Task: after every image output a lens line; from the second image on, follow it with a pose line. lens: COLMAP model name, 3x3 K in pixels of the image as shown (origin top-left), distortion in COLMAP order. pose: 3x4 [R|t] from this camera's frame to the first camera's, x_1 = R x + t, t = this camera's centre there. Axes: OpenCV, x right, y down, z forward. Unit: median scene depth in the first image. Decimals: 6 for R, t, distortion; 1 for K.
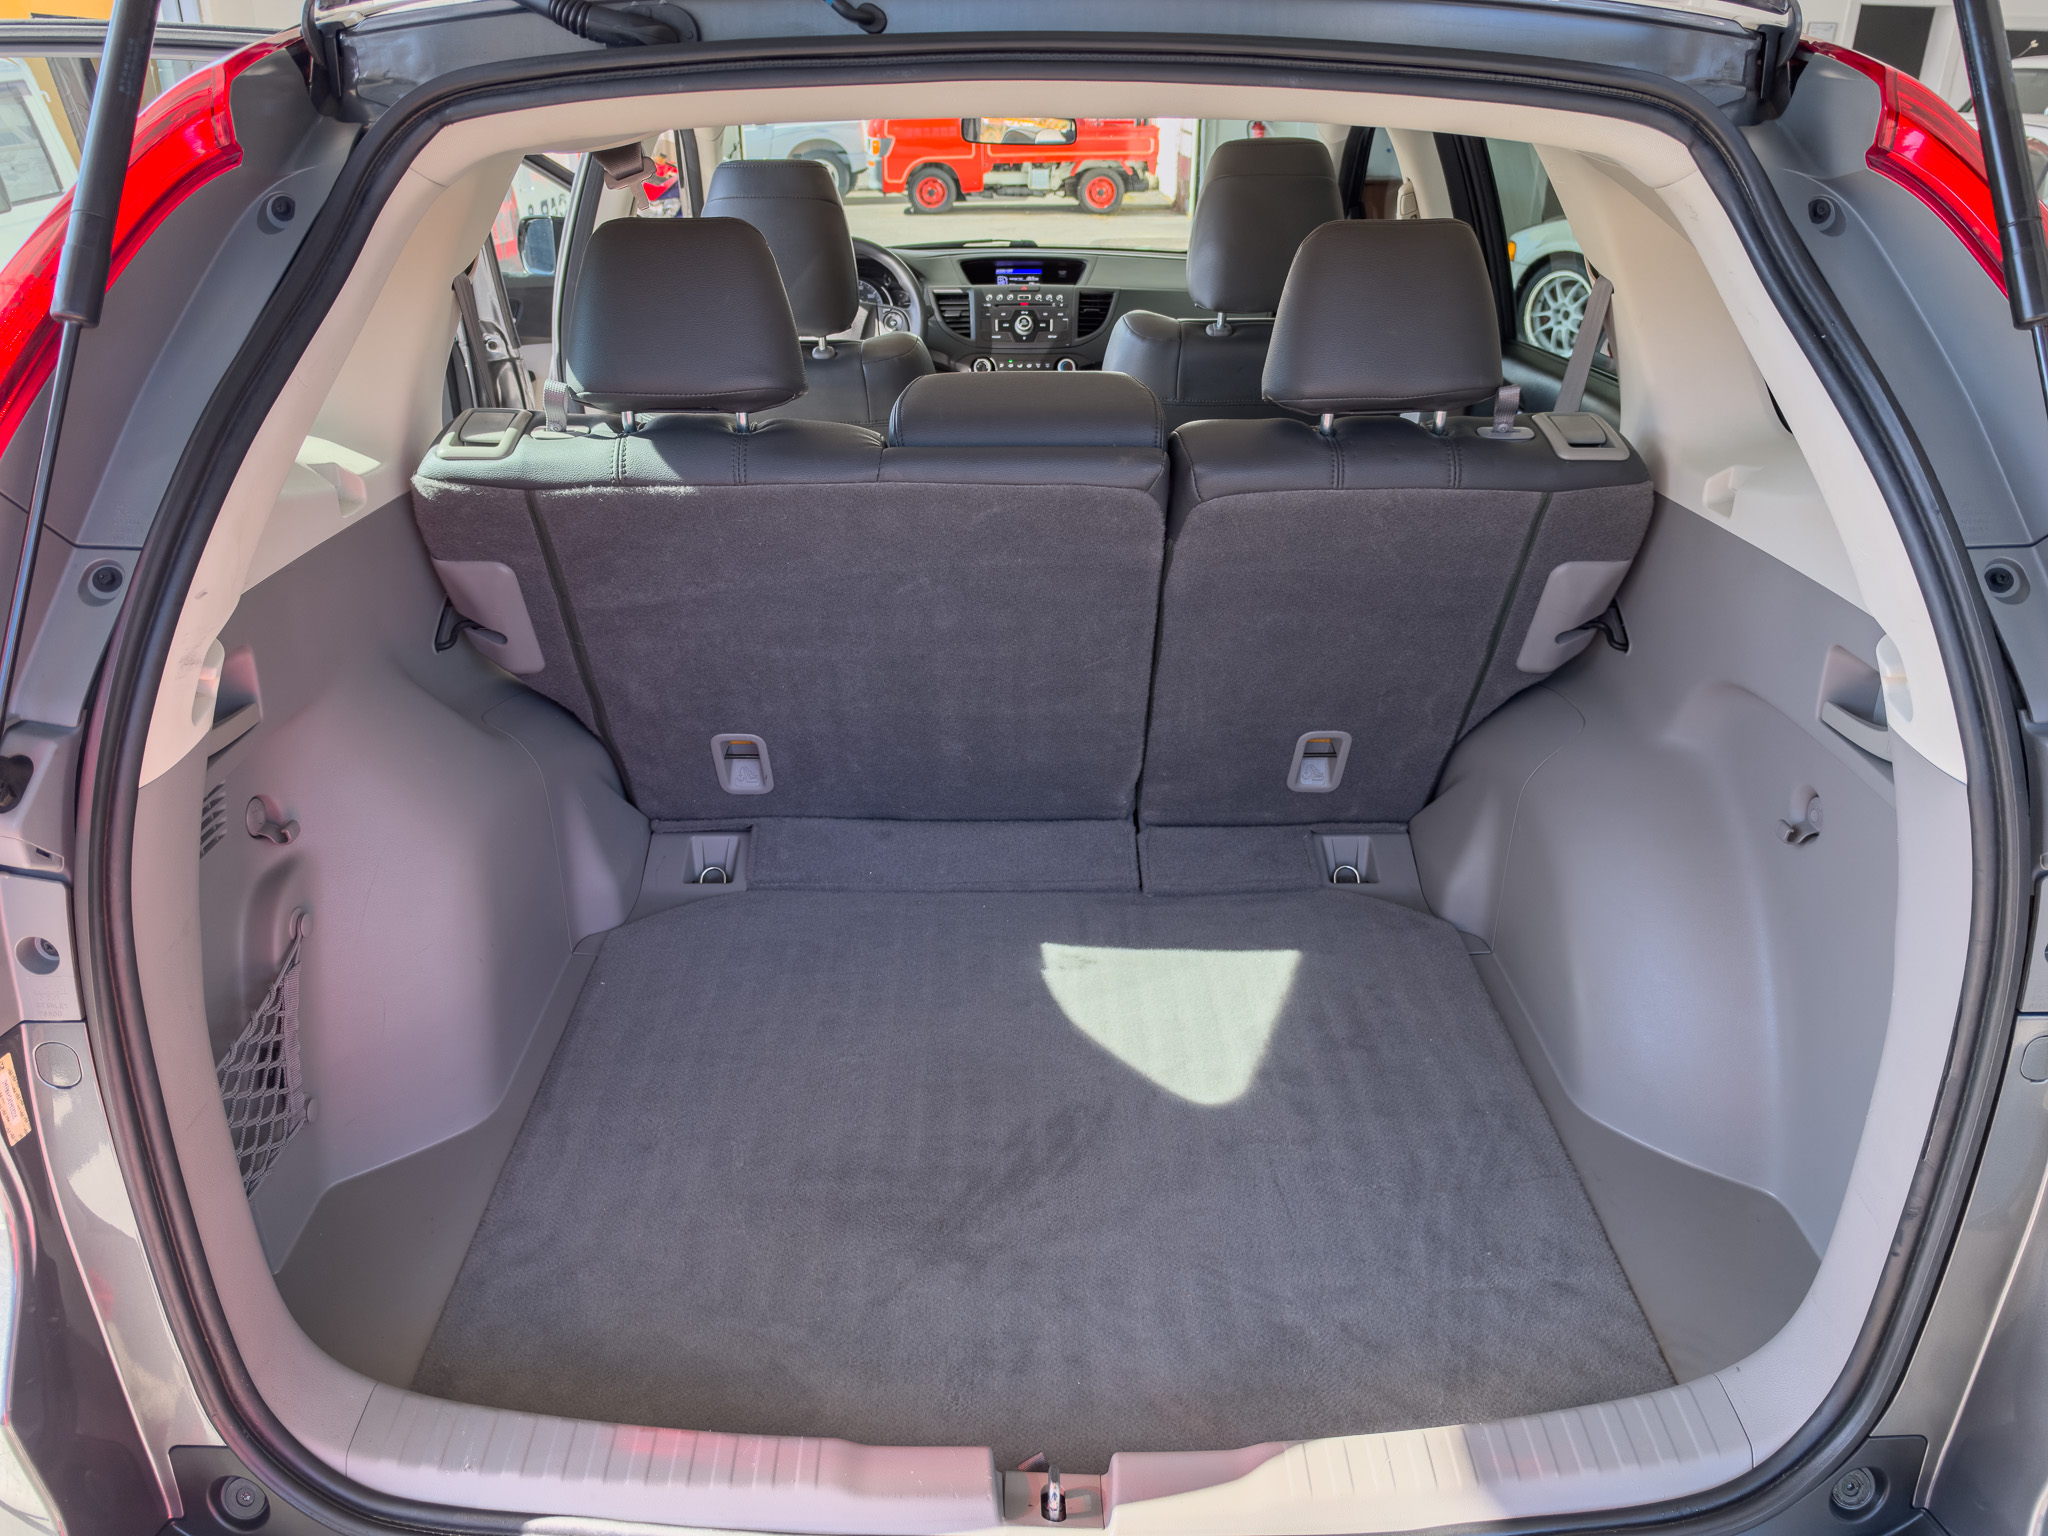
lens RADIAL K [[1547.2, 0, 1024.0], [0, 1547.2, 768.0], [0, 0, 1]] dist [0.045942, -0.148914]
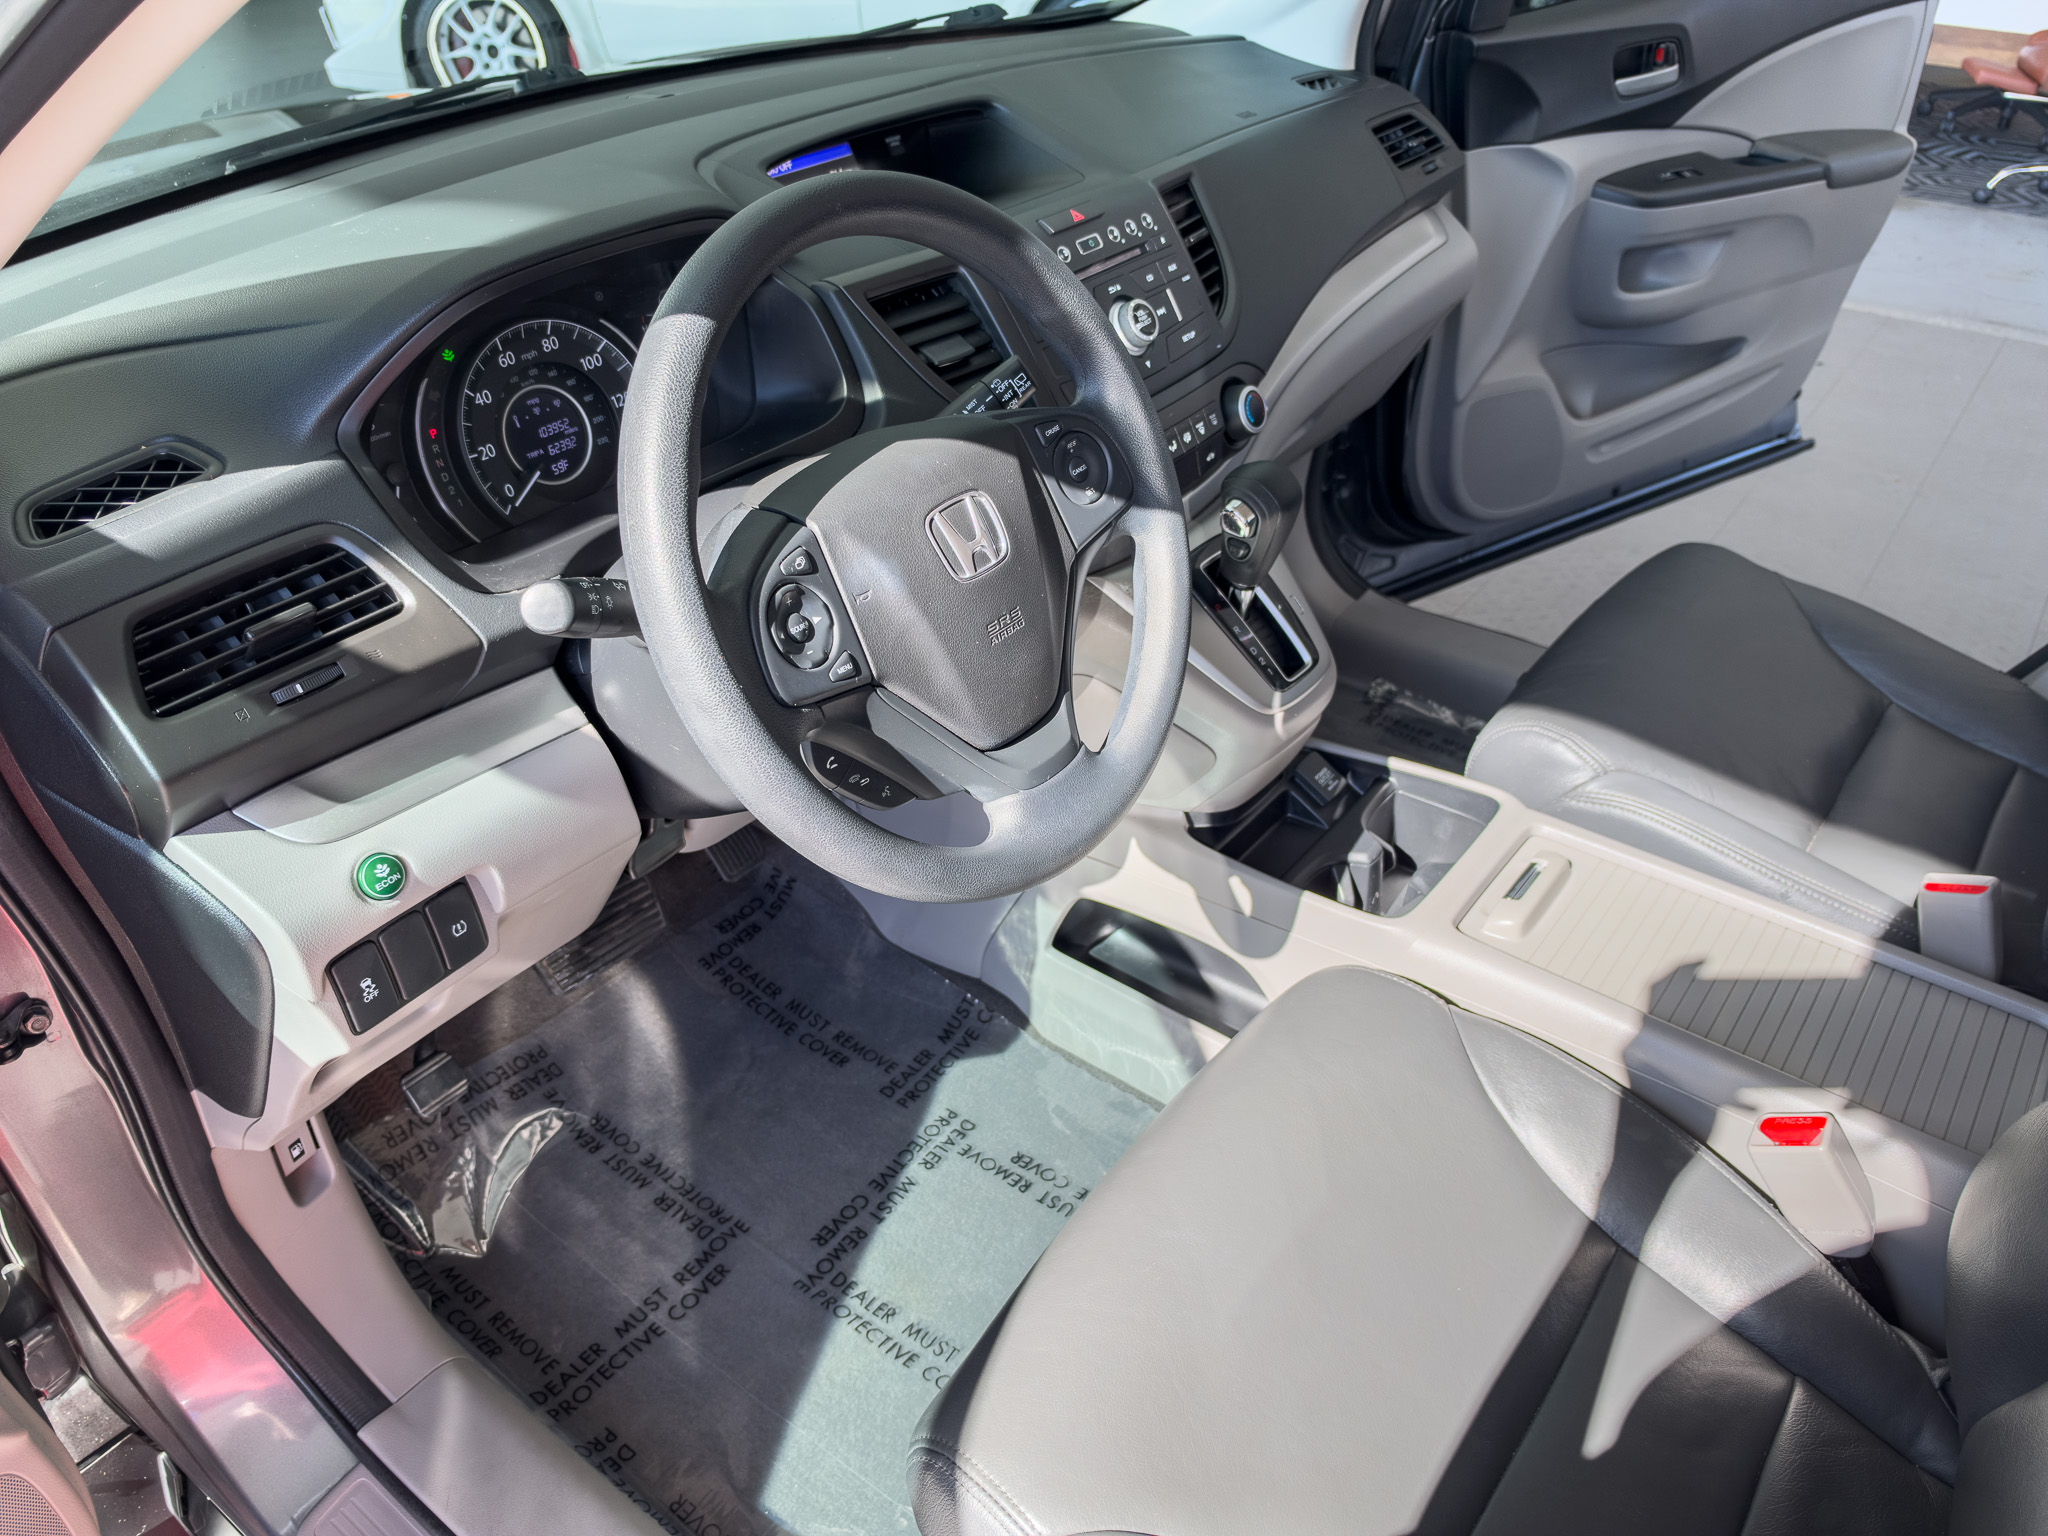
lens RADIAL K [[1547.2, 0, 1024.0], [0, 1547.2, 768.0], [0, 0, 1]] dist [0.045942, -0.148914]
pose [[0.600993, -0.455153, 0.656996, -0.275215], [0.329660, 0.889996, 0.315011, -0.312543], [-0.728101, 0.027266, 0.684927, 0.785379]]
